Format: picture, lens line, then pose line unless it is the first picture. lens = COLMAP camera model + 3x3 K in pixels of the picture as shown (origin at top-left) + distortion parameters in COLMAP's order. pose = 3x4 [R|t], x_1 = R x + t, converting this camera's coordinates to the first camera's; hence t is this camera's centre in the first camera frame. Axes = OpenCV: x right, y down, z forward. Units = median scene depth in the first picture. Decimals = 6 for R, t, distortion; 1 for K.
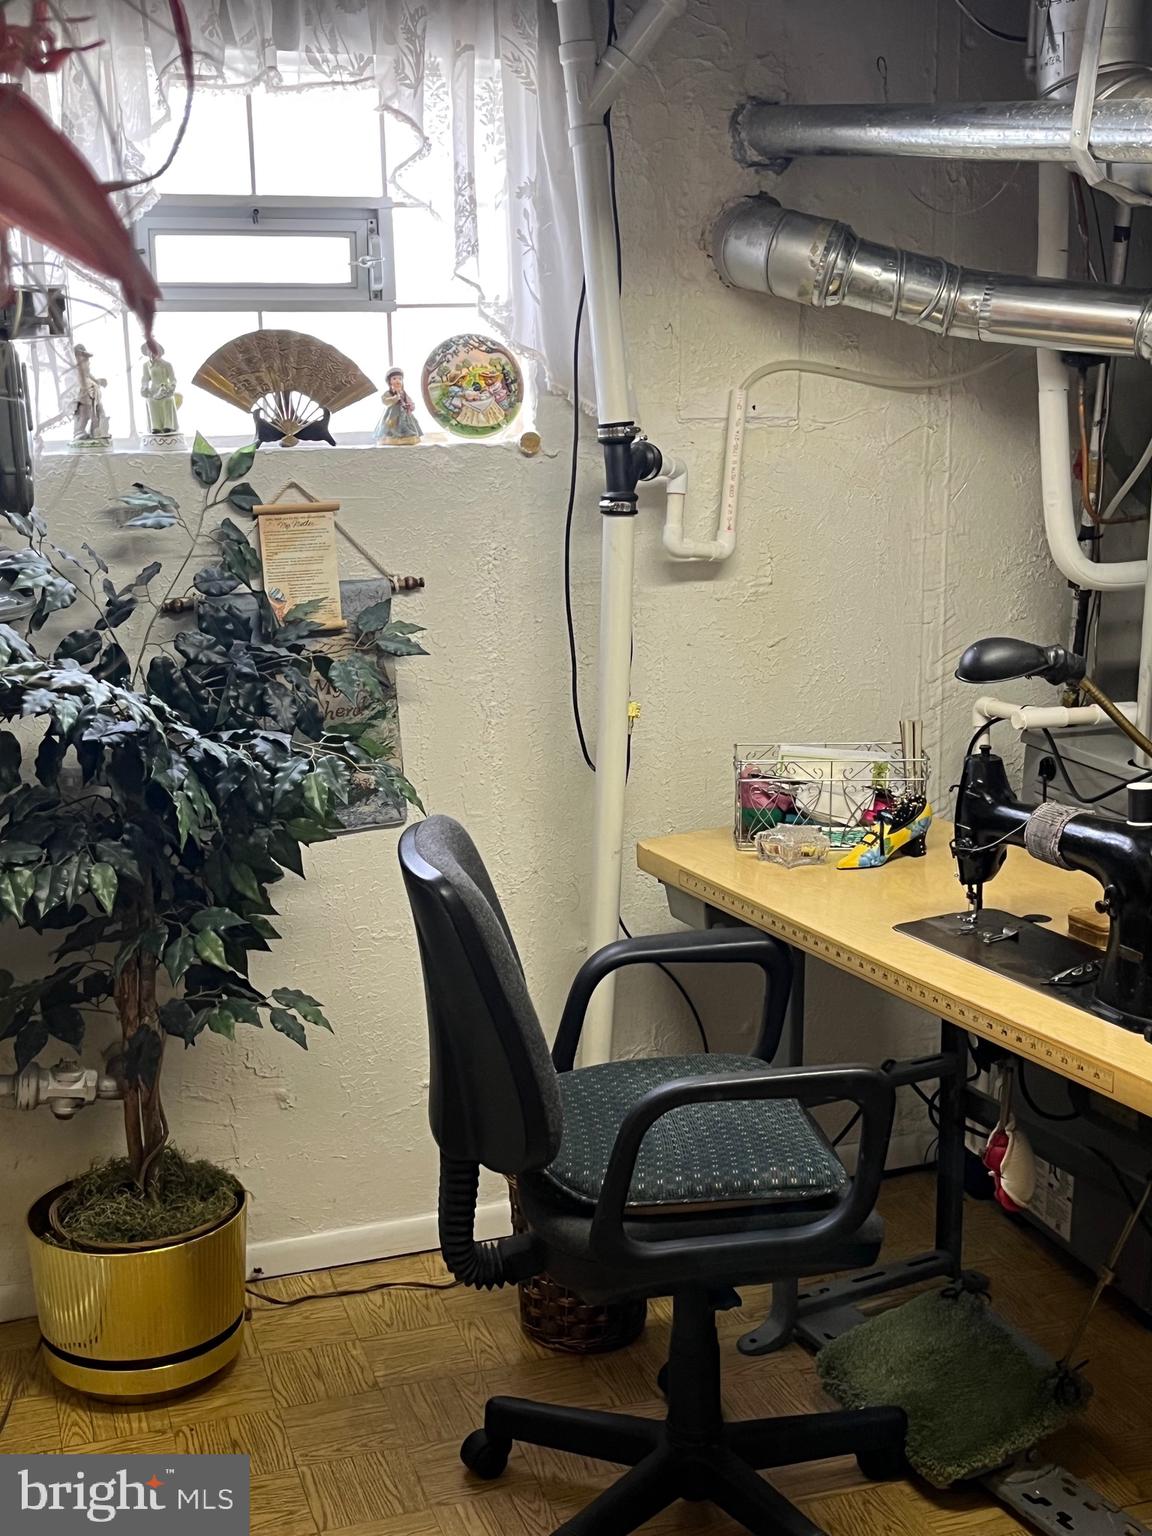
lens RADIAL K [[1941.4, 0, 578.4], [0, 1941.4, 769.1], [0, 0, 1]] dist [0.029608, 0.000000]
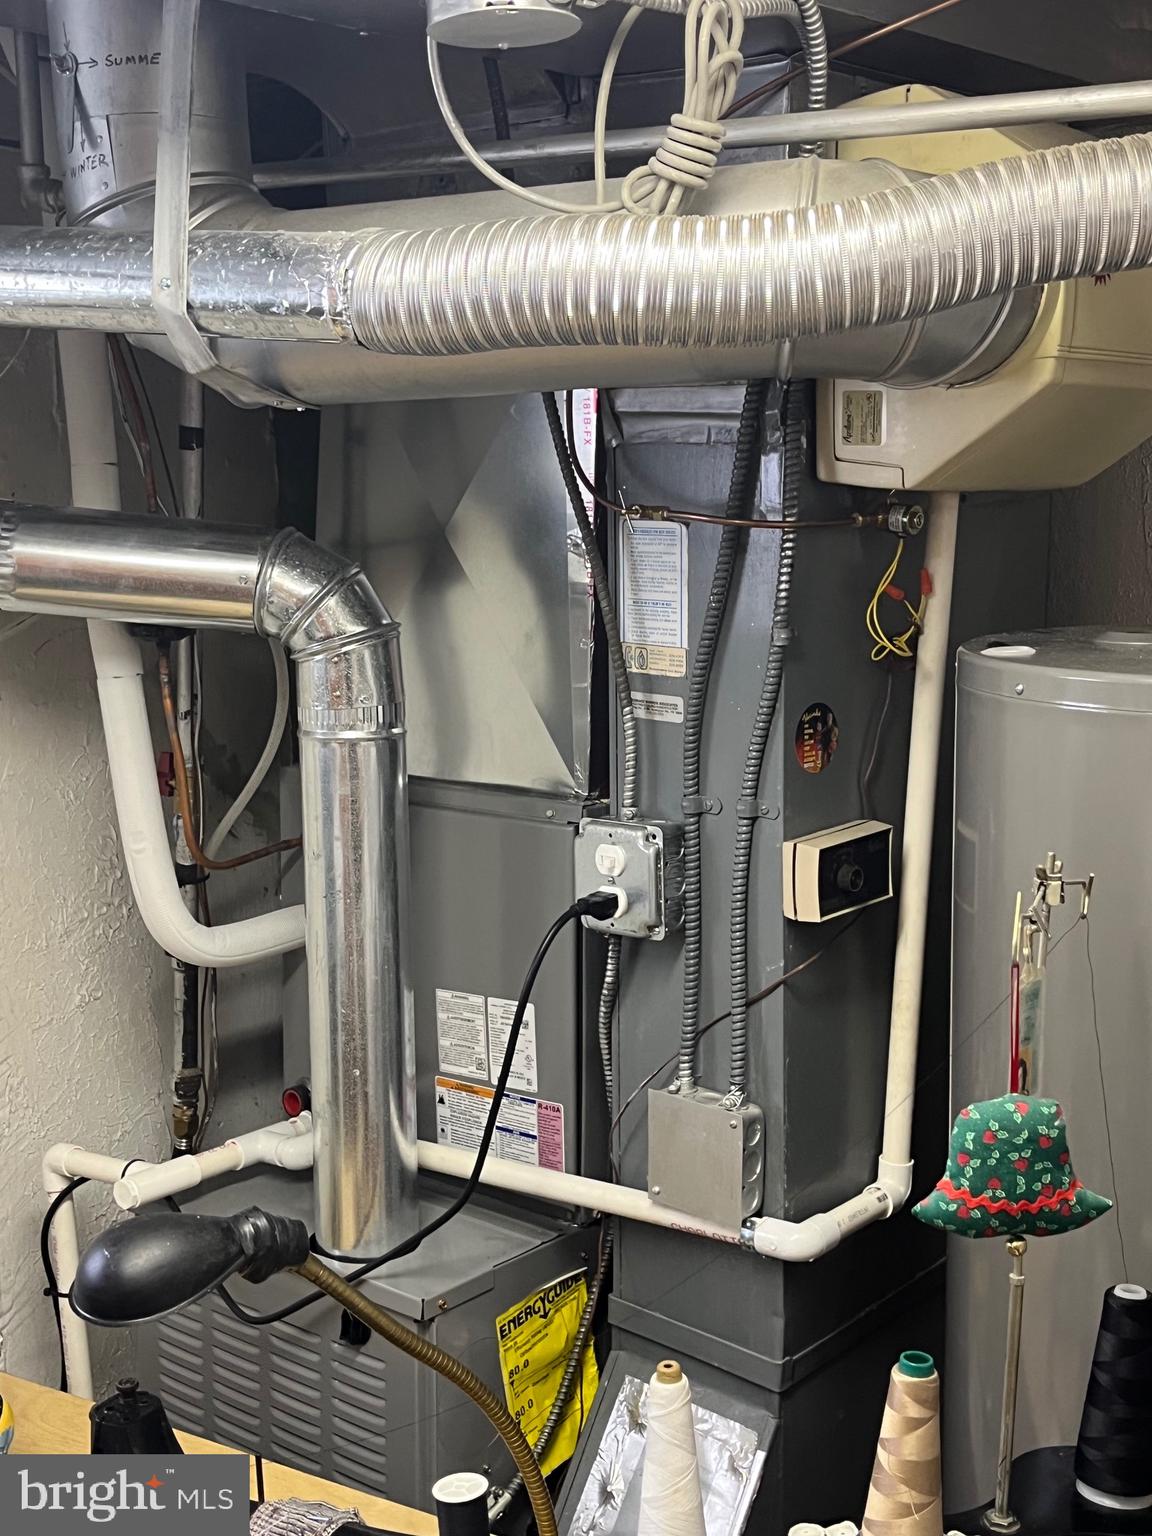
lens RADIAL K [[1941.4, 0, 576.7], [0, 1941.4, 763.4], [0, 0, 1]] dist [0.029608, 0.000000]
pose [[0.862579, -0.090115, 0.497831, 0.055859], [0.129154, 0.990627, -0.044463, -0.128322], [-0.489159, 0.102649, 0.866133, 0.405198]]
